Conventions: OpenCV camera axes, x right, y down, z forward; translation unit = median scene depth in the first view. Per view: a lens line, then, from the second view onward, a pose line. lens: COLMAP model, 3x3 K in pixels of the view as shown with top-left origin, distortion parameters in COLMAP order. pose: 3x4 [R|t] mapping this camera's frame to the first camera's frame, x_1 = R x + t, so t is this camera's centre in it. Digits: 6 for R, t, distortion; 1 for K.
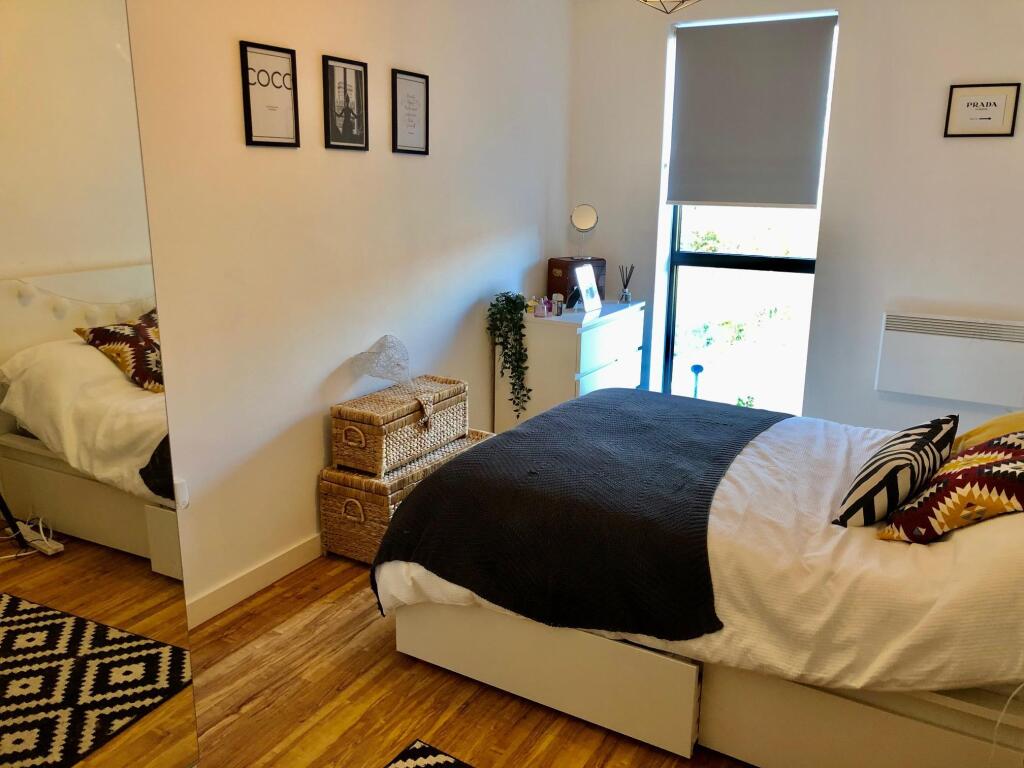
lens RADIAL K [[823.3, 0, 512.0], [0, 823.3, 384.0], [0, 0, 1]] dist [-0.004206, -0.010013]
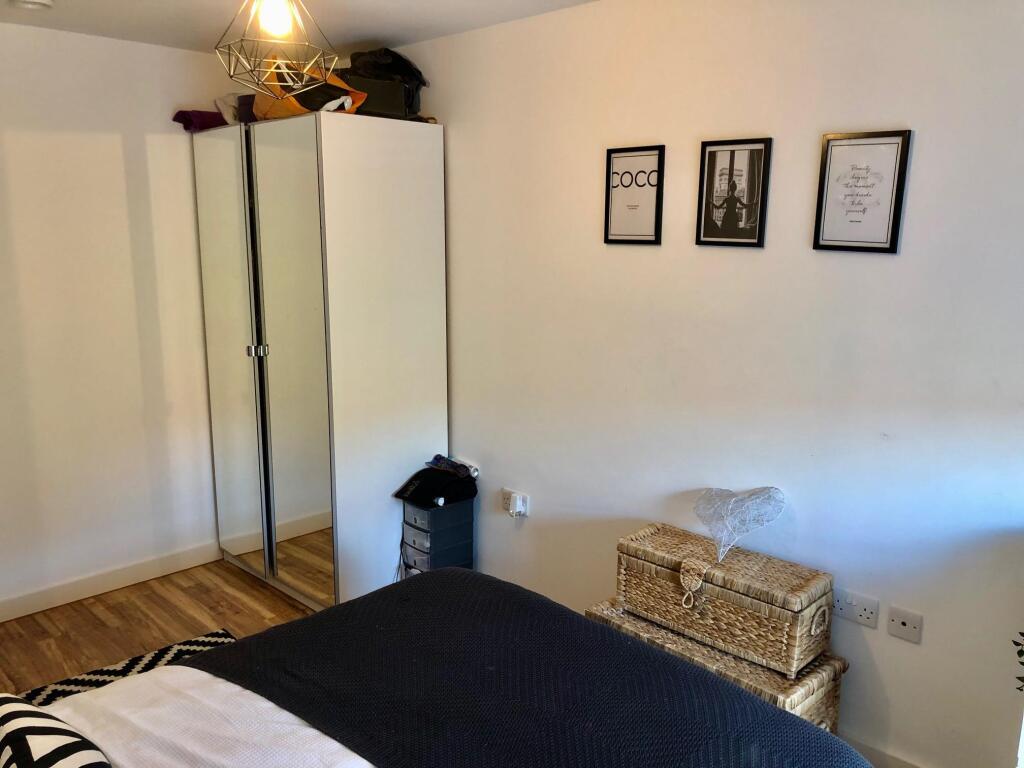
lens RADIAL K [[823.3, 0, 512.0], [0, 823.3, 384.0], [0, 0, 1]] dist [-0.004206, -0.010013]
pose [[-0.249618, 0.176761, -0.952075, 0.692906], [-0.246301, 0.939273, 0.238960, -0.308308], [0.936497, 0.294146, -0.190923, 1.026332]]
